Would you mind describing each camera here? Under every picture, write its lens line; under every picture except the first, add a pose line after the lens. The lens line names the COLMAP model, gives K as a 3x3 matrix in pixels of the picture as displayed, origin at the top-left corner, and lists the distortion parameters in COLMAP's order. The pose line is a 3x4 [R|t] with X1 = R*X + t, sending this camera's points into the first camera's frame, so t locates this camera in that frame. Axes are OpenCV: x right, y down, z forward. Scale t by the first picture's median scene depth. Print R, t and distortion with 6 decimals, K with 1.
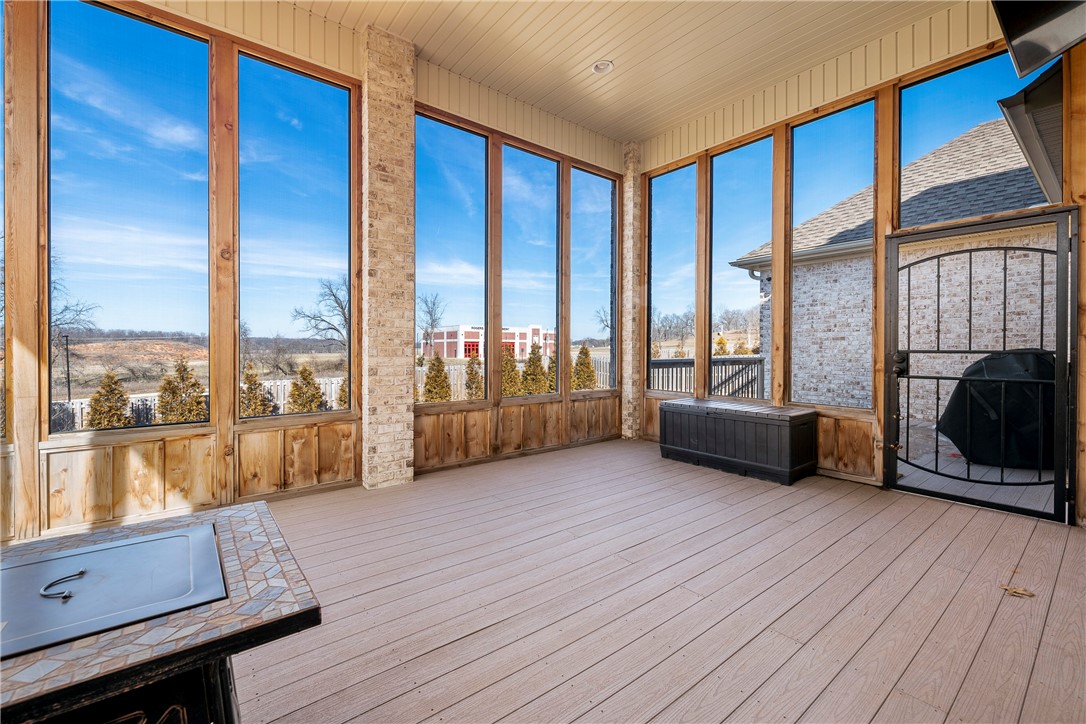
lens RADIAL K [[454.1, 0, 538.7], [0, 454.1, 350.8], [0, 0, 1]] dist [-0.000742, -0.000219]
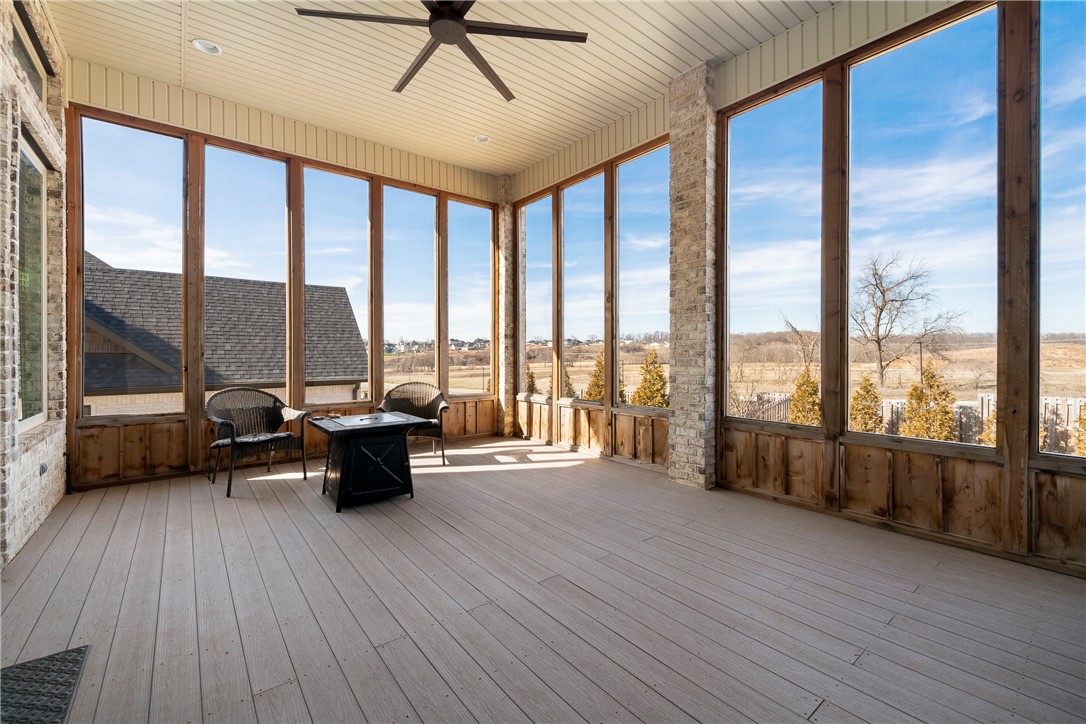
lens RADIAL K [[454.1, 0, 538.7], [0, 454.1, 350.8], [0, 0, 1]] dist [-0.000742, -0.000219]
pose [[0.001373, -0.005314, -0.999985, 0.760171], [-0.004870, 0.999974, -0.005321, -0.017279], [0.999987, 0.004877, 0.001347, 0.636537]]
